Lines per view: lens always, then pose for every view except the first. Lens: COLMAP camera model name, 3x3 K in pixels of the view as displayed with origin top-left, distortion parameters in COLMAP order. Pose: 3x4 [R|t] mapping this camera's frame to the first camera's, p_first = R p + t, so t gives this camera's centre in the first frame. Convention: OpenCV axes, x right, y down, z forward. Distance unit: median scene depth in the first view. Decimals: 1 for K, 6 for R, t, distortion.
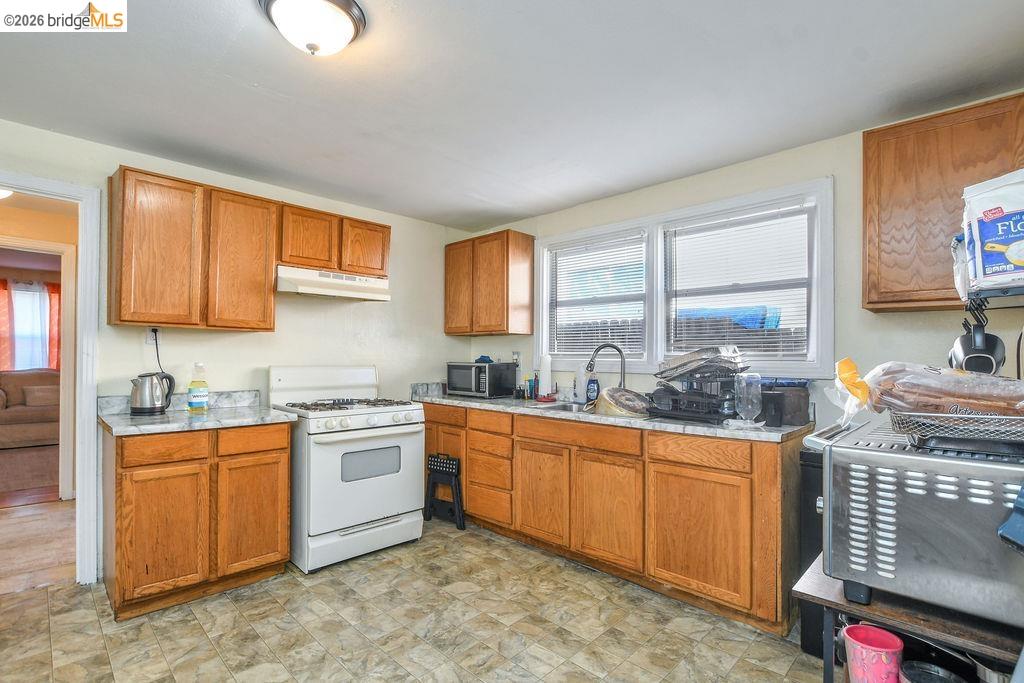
lens RADIAL K [[486.6, 0, 507.1], [0, 486.6, 346.6], [0, 0, 1]] dist [-0.023660, 0.002962]
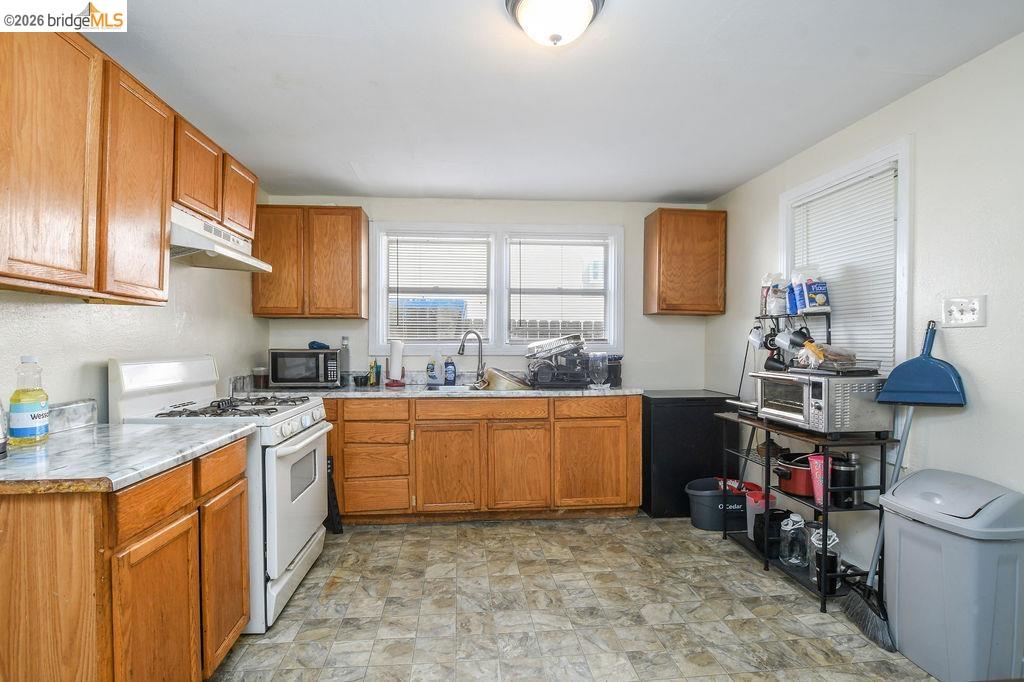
lens RADIAL K [[486.6, 0, 504.8], [0, 486.6, 350.9], [0, 0, 1]] dist [-0.023660, 0.002962]
pose [[0.639831, -0.019437, 0.768270, -0.702492], [-0.011747, 0.999316, 0.035065, 0.001885], [-0.768426, -0.031461, 0.639165, 0.235324]]
